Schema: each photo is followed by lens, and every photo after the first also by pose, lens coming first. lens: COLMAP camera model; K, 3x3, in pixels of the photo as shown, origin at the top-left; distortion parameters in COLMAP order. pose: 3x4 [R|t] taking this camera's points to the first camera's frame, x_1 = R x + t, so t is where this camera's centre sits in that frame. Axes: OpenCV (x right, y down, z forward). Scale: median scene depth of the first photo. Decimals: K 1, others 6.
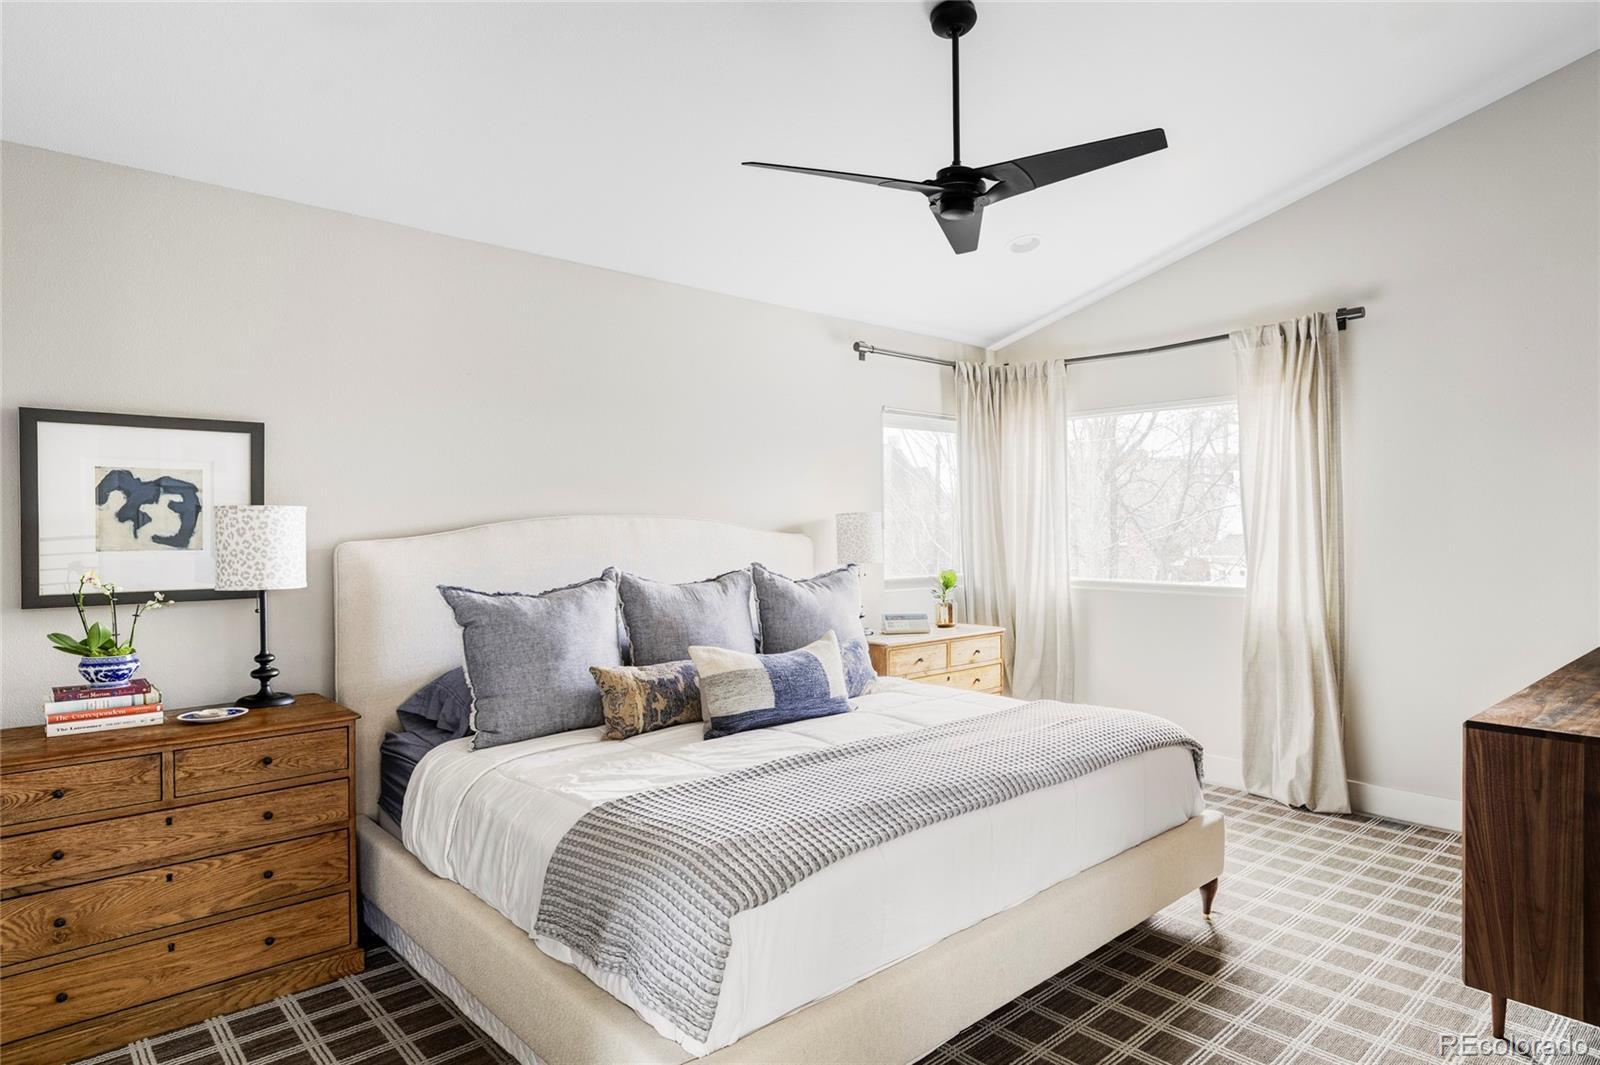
lens RADIAL K [[916.2, 0, 800.0], [0, 916.2, 532.5], [0, 0, 1]] dist [0.001210, -0.000901]
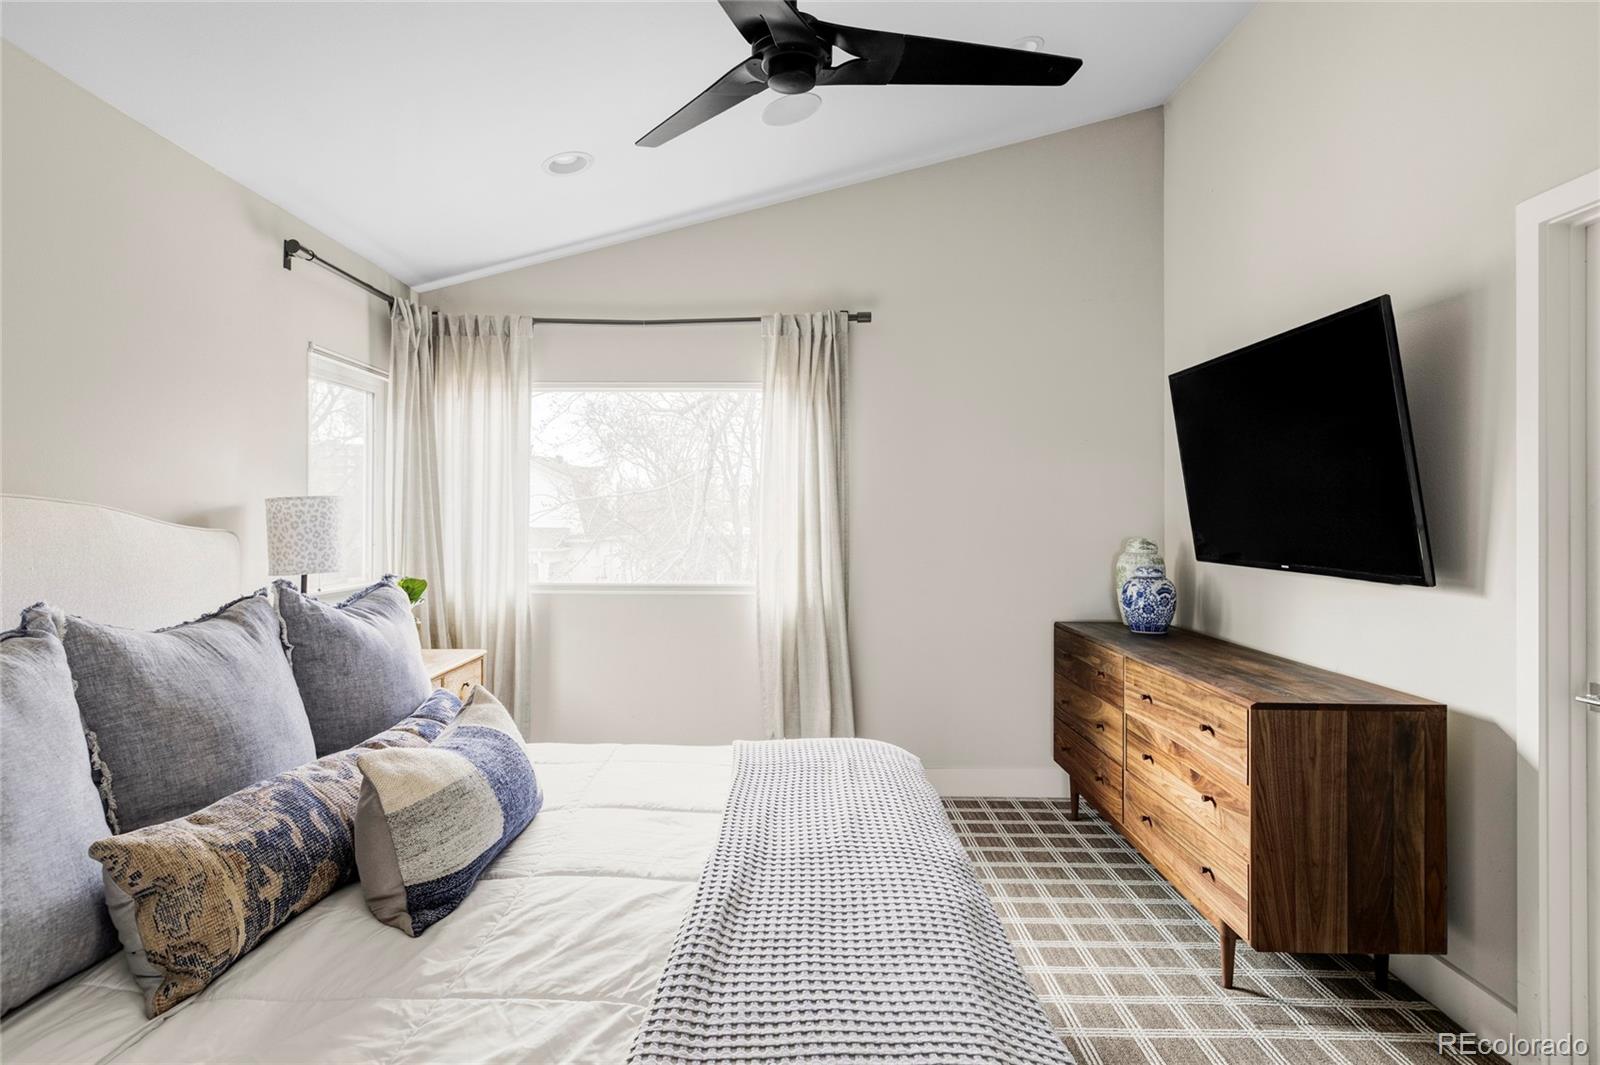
lens RADIAL K [[950.3, 0, 797.2], [0, 950.3, 505.3], [0, 0, 1]] dist [0.003067, 0.000237]
pose [[0.677125, 0.016882, 0.735675, -0.339365], [-0.001789, 0.999772, -0.021296, -0.001688], [-0.735866, 0.013104, 0.677000, 0.465083]]
